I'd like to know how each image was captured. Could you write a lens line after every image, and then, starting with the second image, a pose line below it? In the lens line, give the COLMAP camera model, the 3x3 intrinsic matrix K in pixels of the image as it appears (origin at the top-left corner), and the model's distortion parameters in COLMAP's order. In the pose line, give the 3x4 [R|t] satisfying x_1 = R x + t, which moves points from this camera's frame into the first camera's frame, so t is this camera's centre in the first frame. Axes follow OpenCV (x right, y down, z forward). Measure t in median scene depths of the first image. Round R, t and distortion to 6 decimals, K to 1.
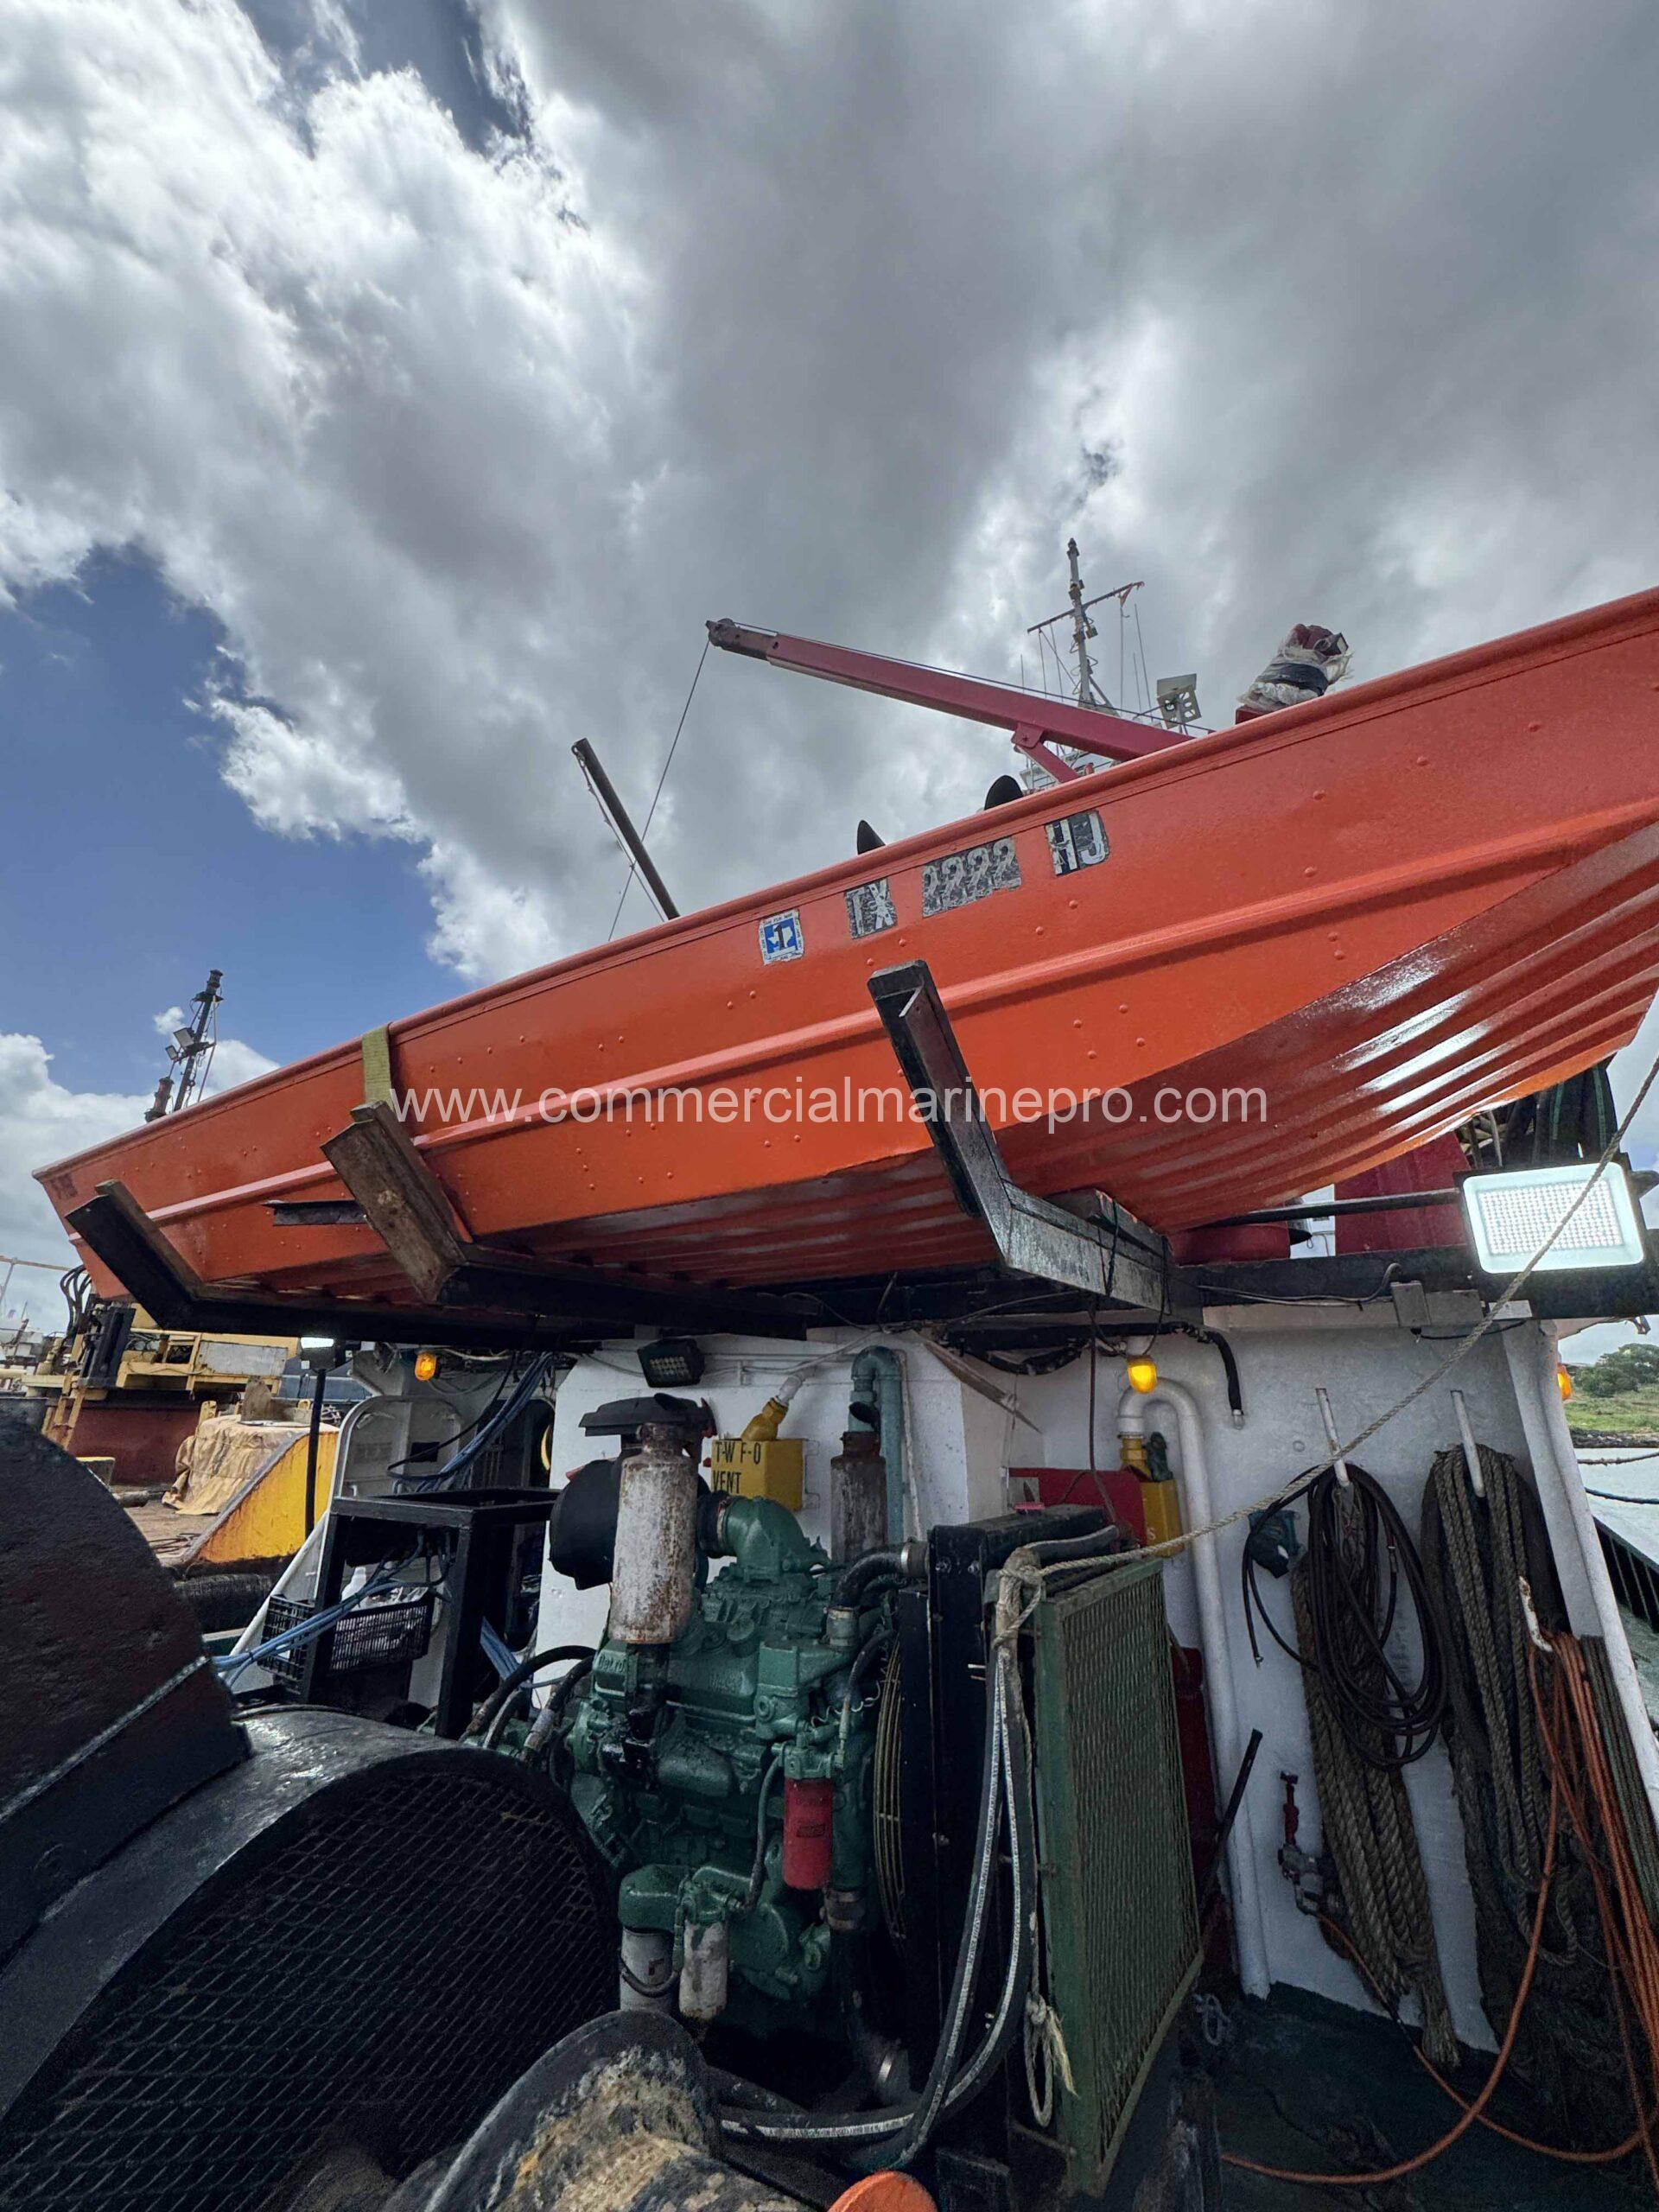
lens RADIAL K [[883.6, 0, 825.0], [0, 883.6, 1105.5], [0, 0, 1]] dist [0.010409, -0.009543]
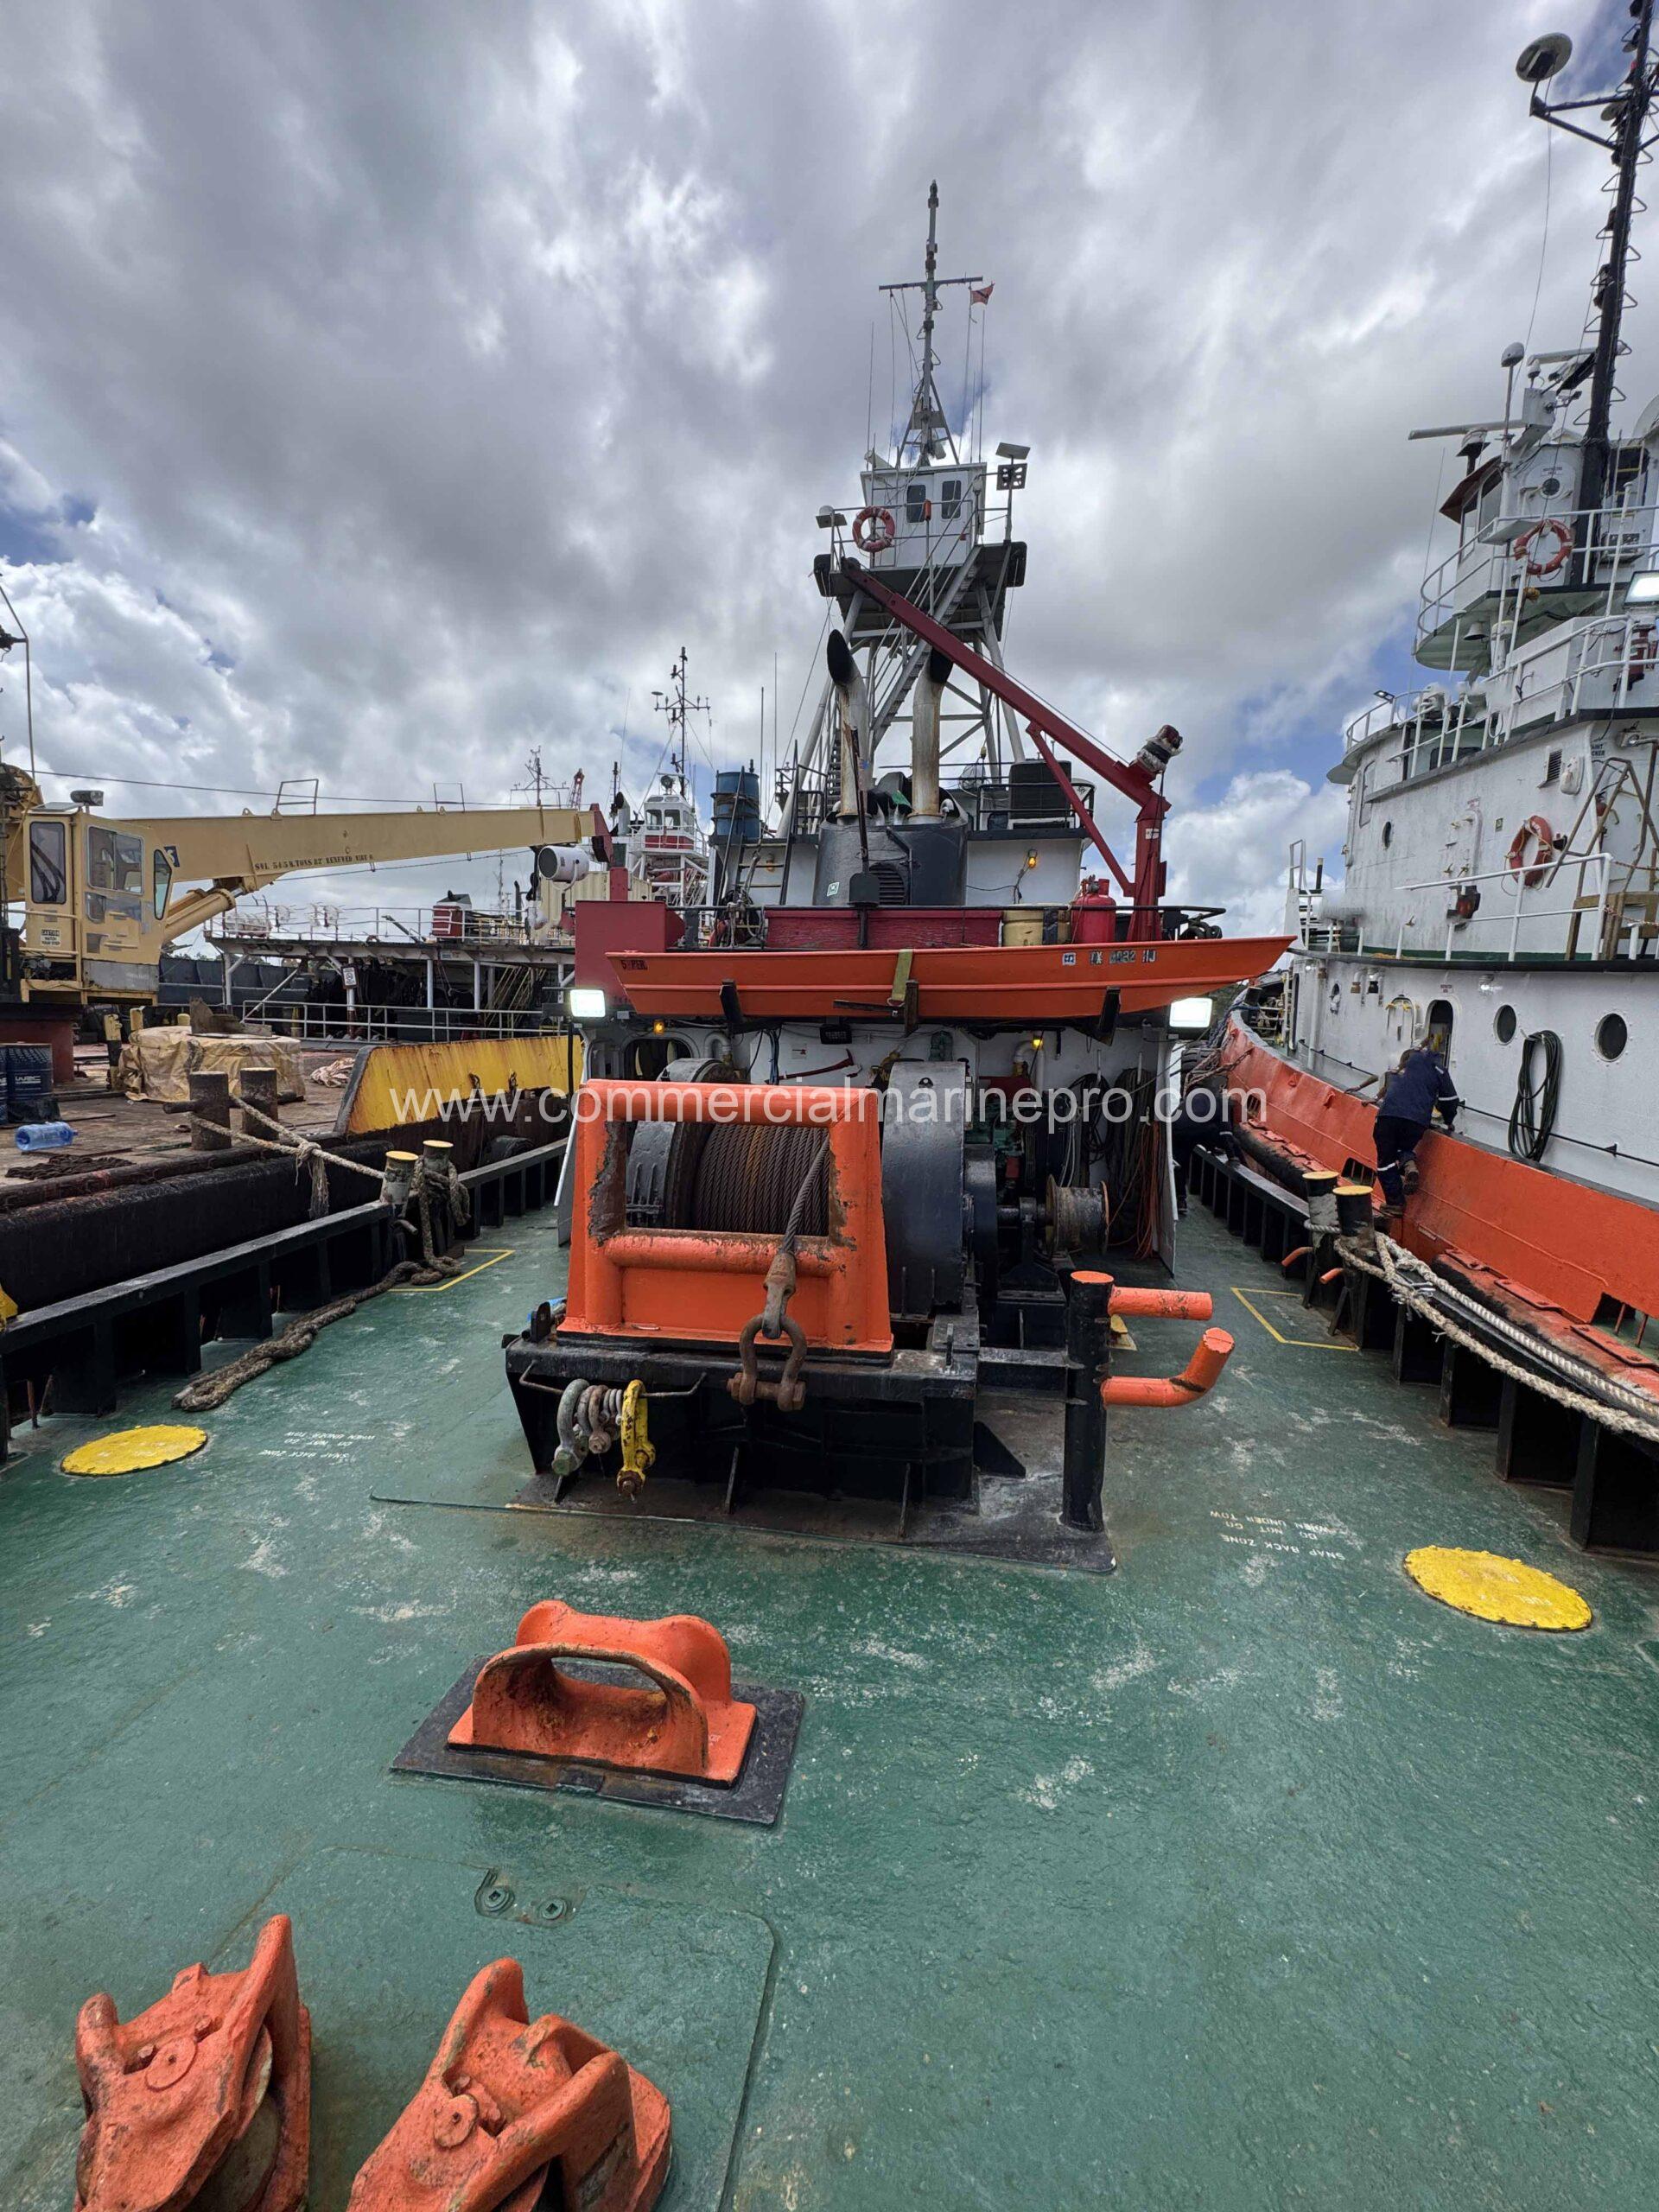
lens RADIAL K [[891.4, 0, 829.5], [0, 891.4, 1106.0], [0, 0, 1]] dist [-0.003809, 0.000275]
pose [[0.917818, -0.036204, 0.395346, -1.493614], [-0.140344, 0.901945, 0.408411, -0.612781], [-0.371366, -0.430331, 0.822741, -1.201666]]
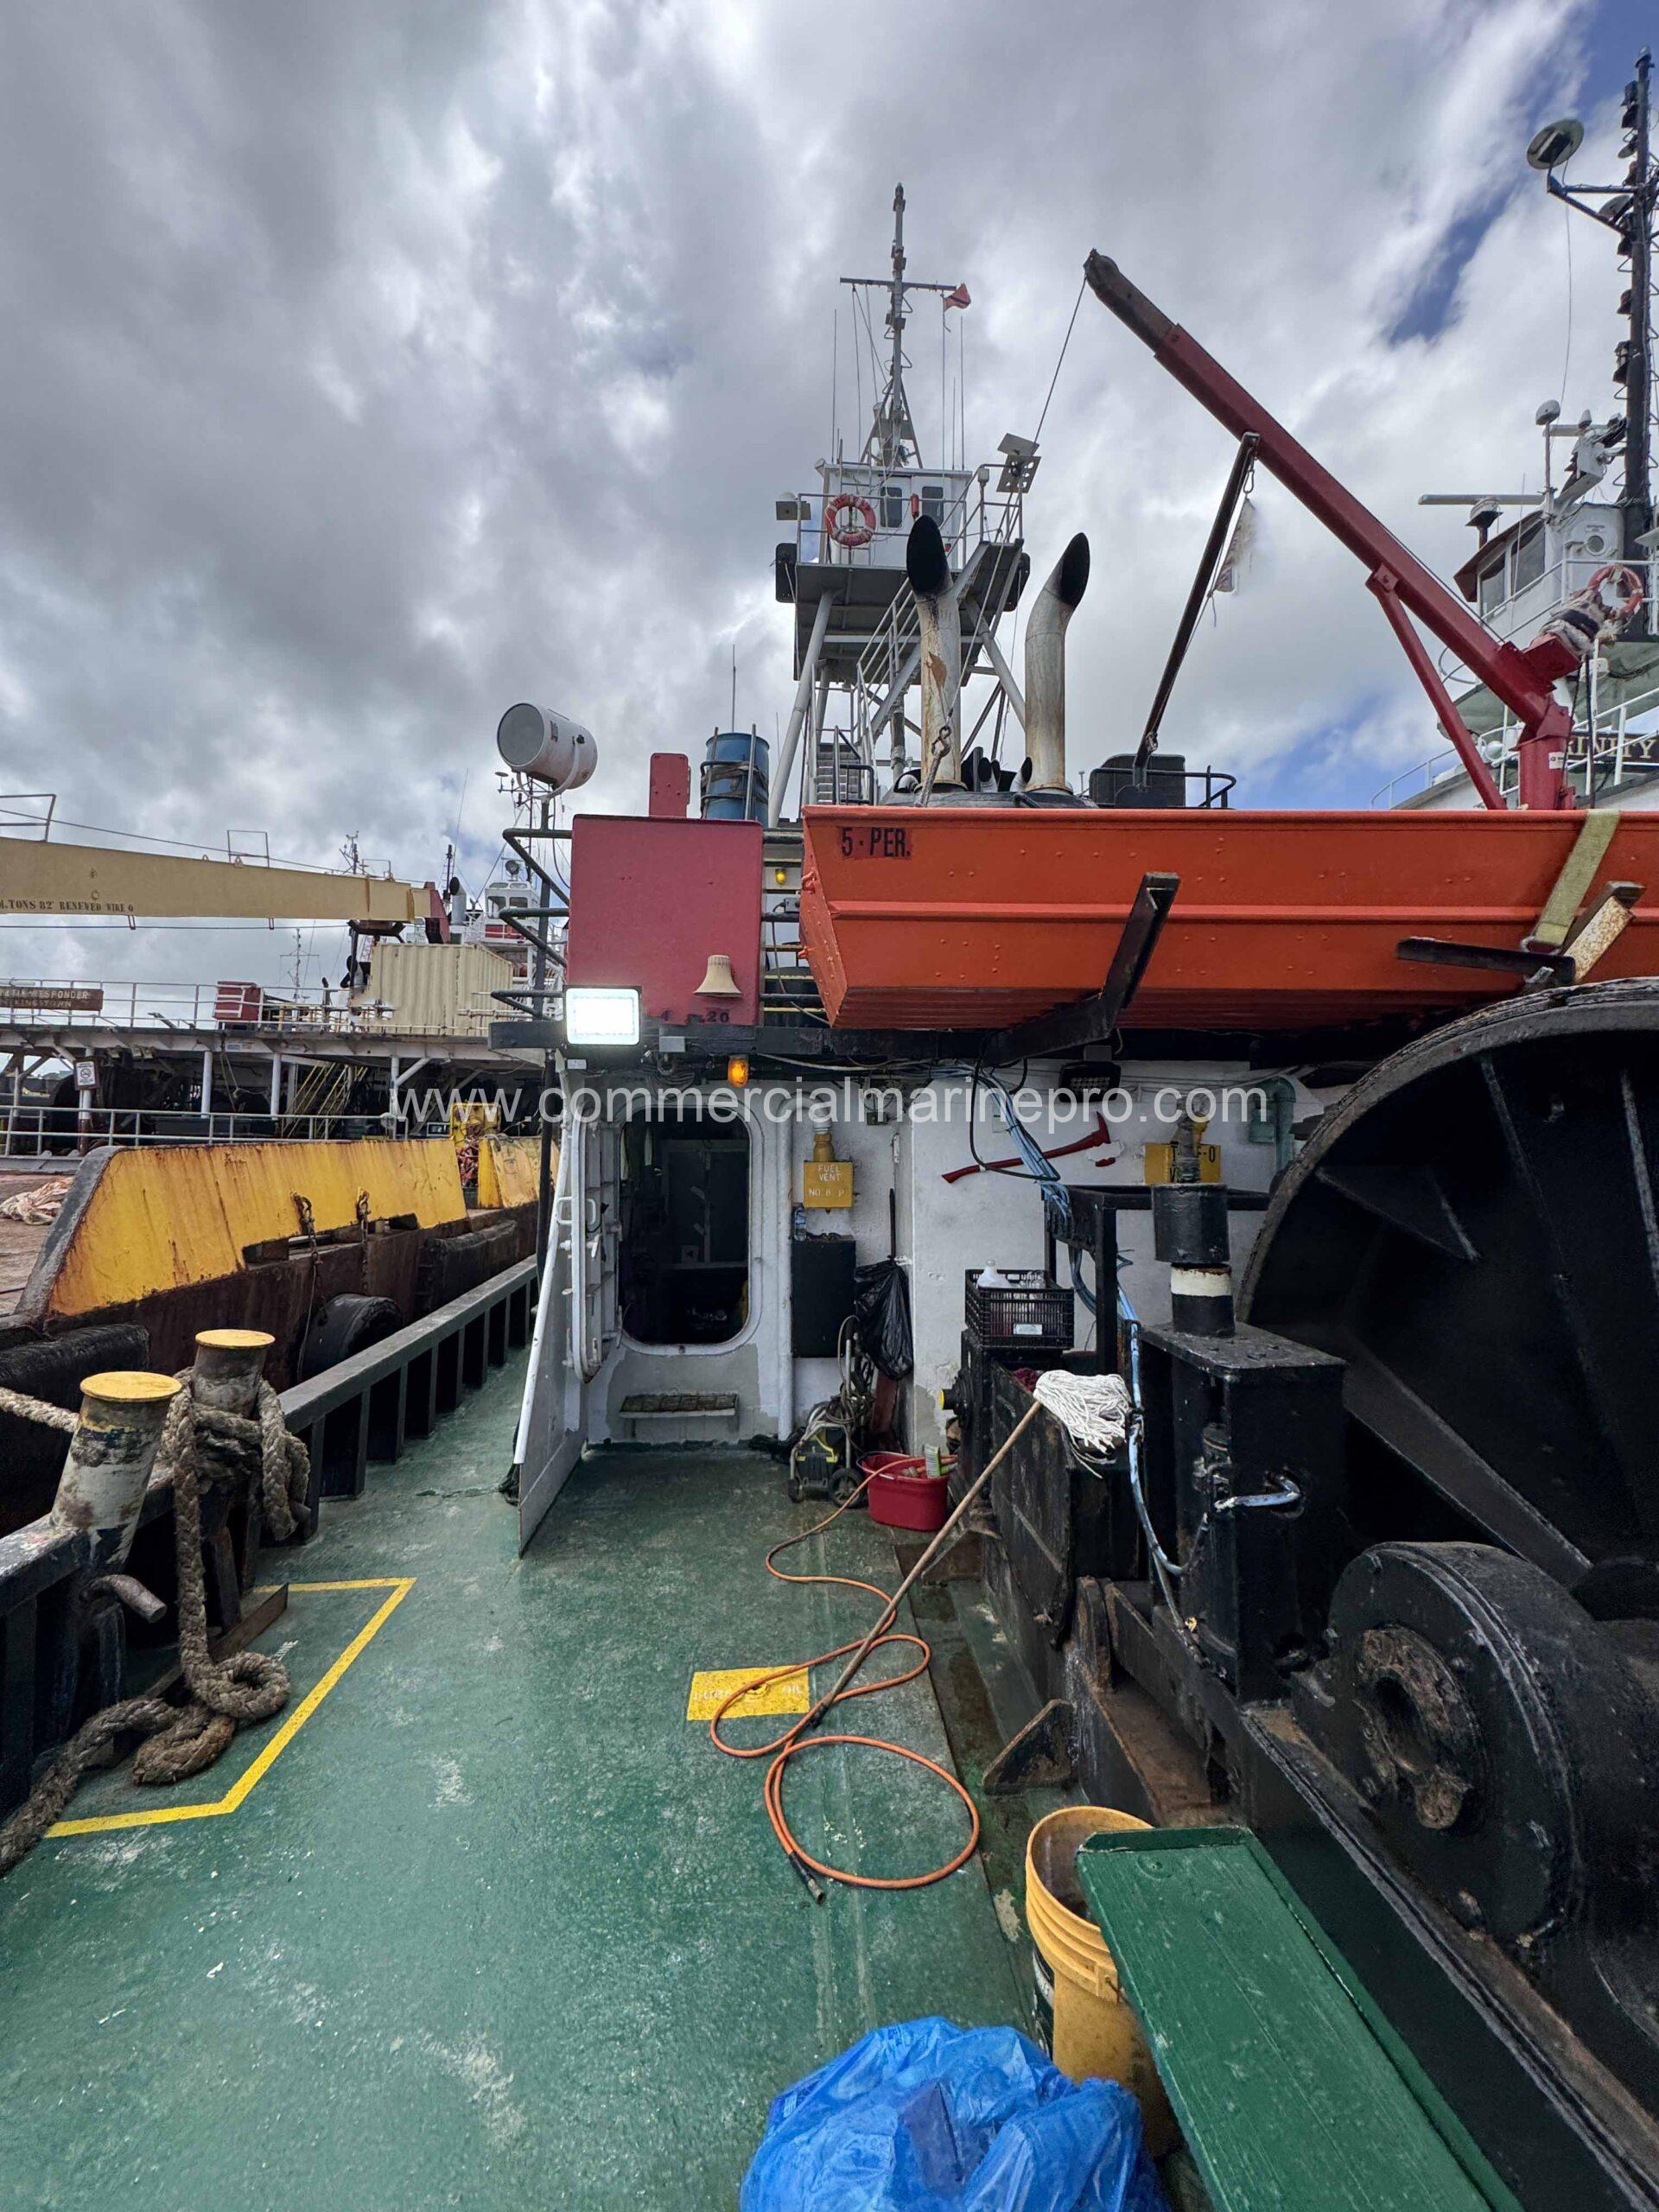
lens RADIAL K [[886.2, 0, 830.1], [0, 886.2, 1108.2], [0, 0, 1]] dist [-0.003493, 0.000096]
pose [[0.820153, 0.016894, 0.571895, -1.552641], [-0.192486, 0.949446, 0.247996, 0.148622], [-0.538794, -0.313476, 0.781943, 0.402741]]
